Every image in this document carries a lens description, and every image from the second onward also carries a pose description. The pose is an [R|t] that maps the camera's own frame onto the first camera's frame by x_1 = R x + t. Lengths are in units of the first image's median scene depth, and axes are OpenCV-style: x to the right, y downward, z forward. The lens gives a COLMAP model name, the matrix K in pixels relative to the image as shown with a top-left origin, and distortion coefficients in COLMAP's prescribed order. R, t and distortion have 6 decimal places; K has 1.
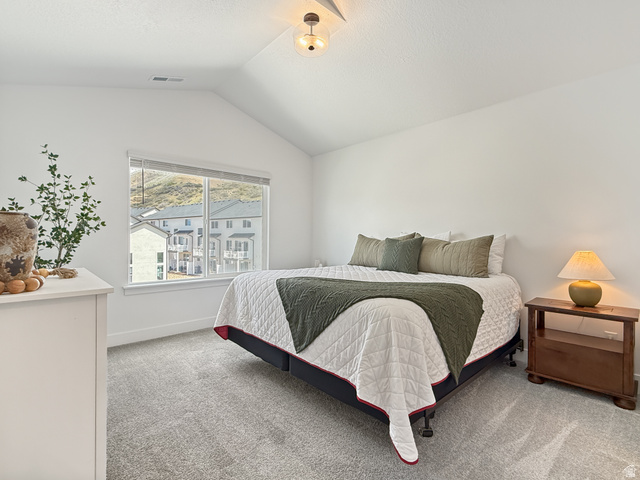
lens RADIAL K [[310.5, 0, 321.4], [0, 310.5, 245.0], [0, 0, 1]] dist [0.005981, 0.000535]
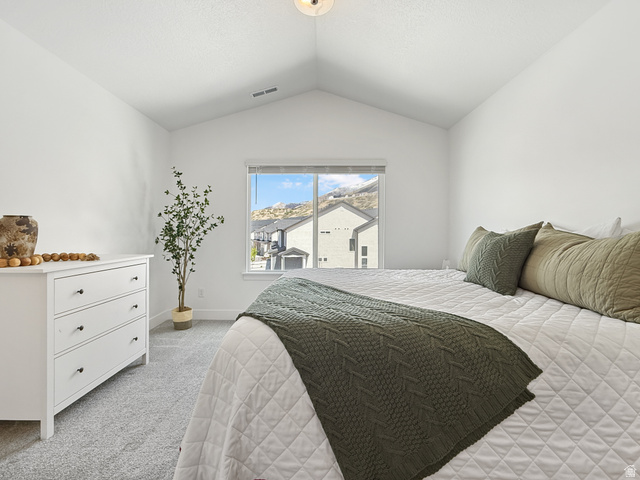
lens RADIAL K [[305.7, 0, 320.0], [0, 305.7, 240.0], [0, 0, 1]] dist [-0.000700, -0.000029]
pose [[0.727441, 0.014371, -0.686019, 0.459754], [-0.014580, 0.999879, 0.005486, -0.004963], [0.686015, 0.006012, 0.727563, 0.364184]]
